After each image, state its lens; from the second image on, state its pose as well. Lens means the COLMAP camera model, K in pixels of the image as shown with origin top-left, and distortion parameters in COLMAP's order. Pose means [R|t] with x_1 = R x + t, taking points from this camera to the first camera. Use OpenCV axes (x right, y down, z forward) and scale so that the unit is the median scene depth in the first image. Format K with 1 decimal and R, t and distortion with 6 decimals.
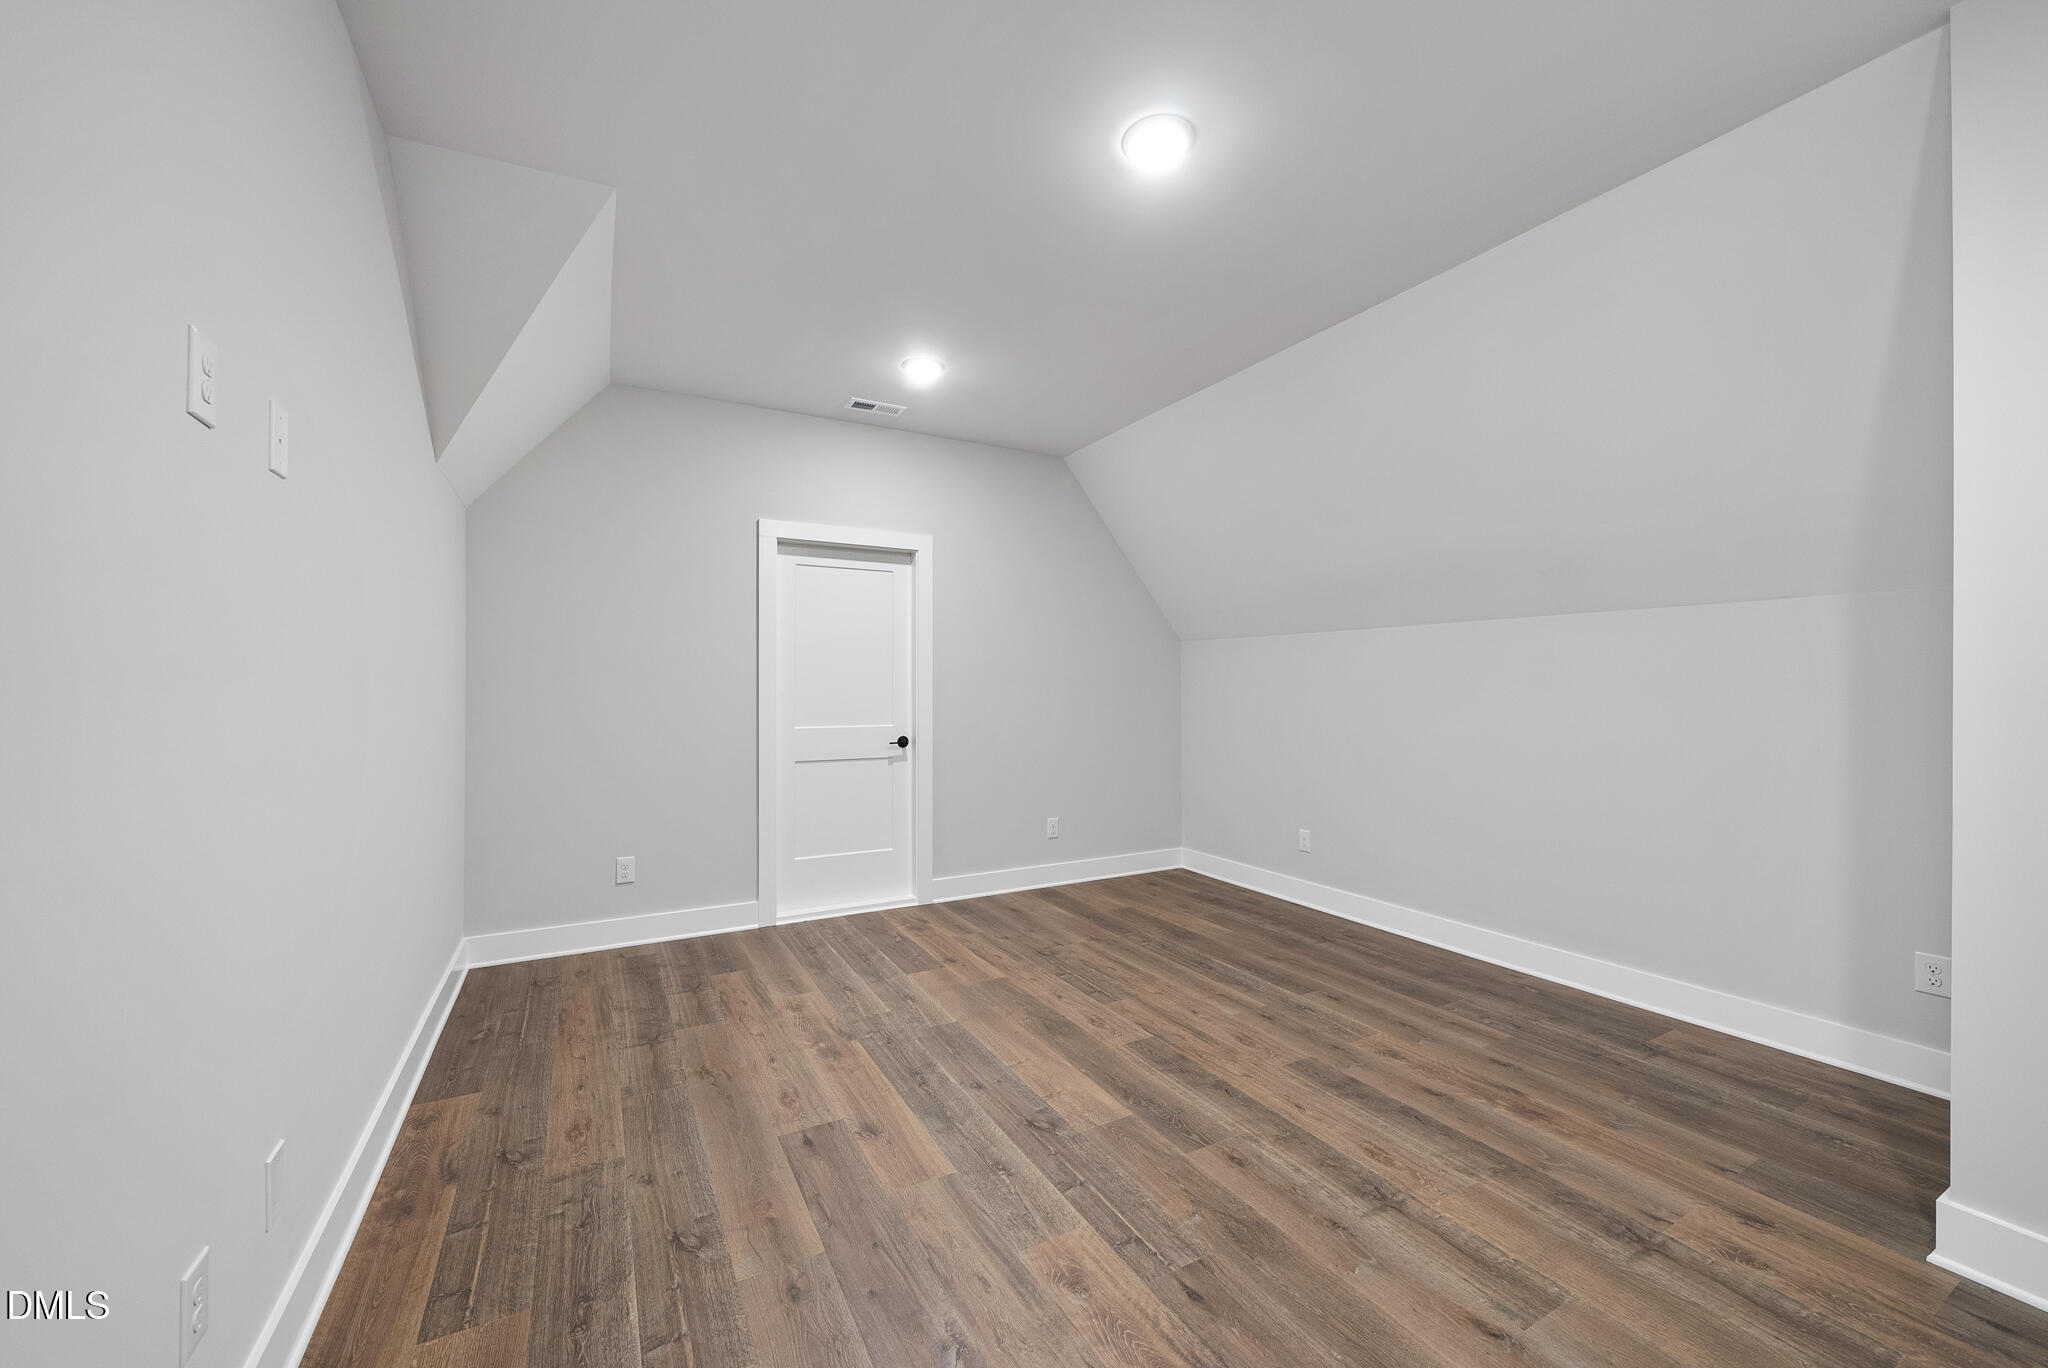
lens RADIAL K [[748.7, 0, 1011.0], [0, 748.7, 684.7], [0, 0, 1]] dist [-0.005666, -0.000269]
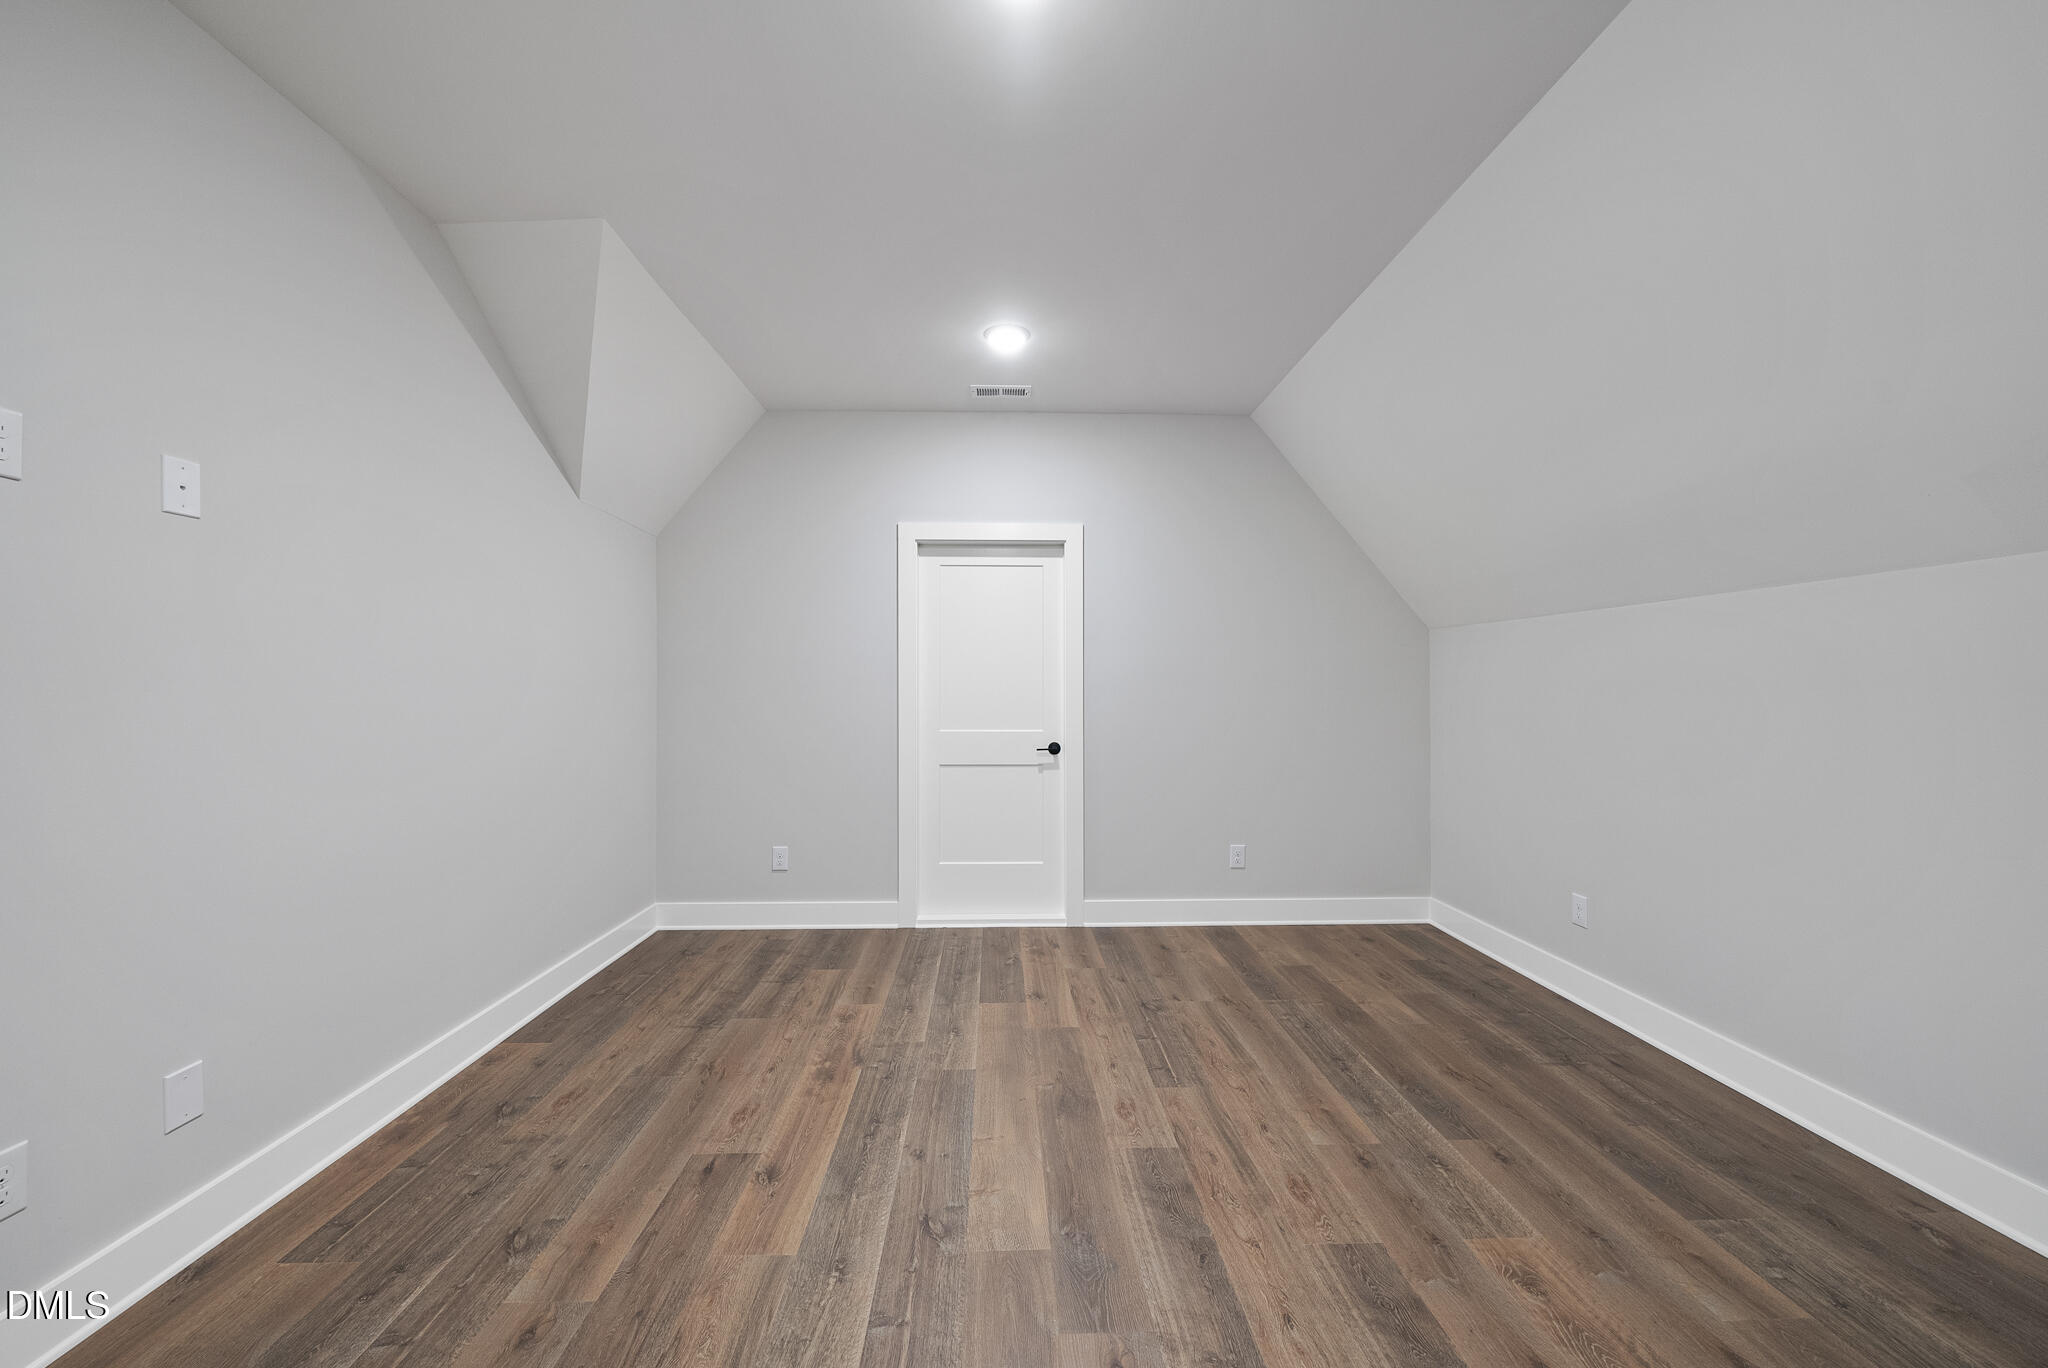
lens RADIAL K [[748.7, 0, 1030.8], [0, 748.7, 691.5], [0, 0, 1]] dist [-0.005666, -0.000269]
pose [[0.899044, 0.000970, -0.437856, 0.323327], [0.001553, 0.999984, 0.005405, 0.000540], [0.437855, -0.005540, 0.899029, 0.209152]]
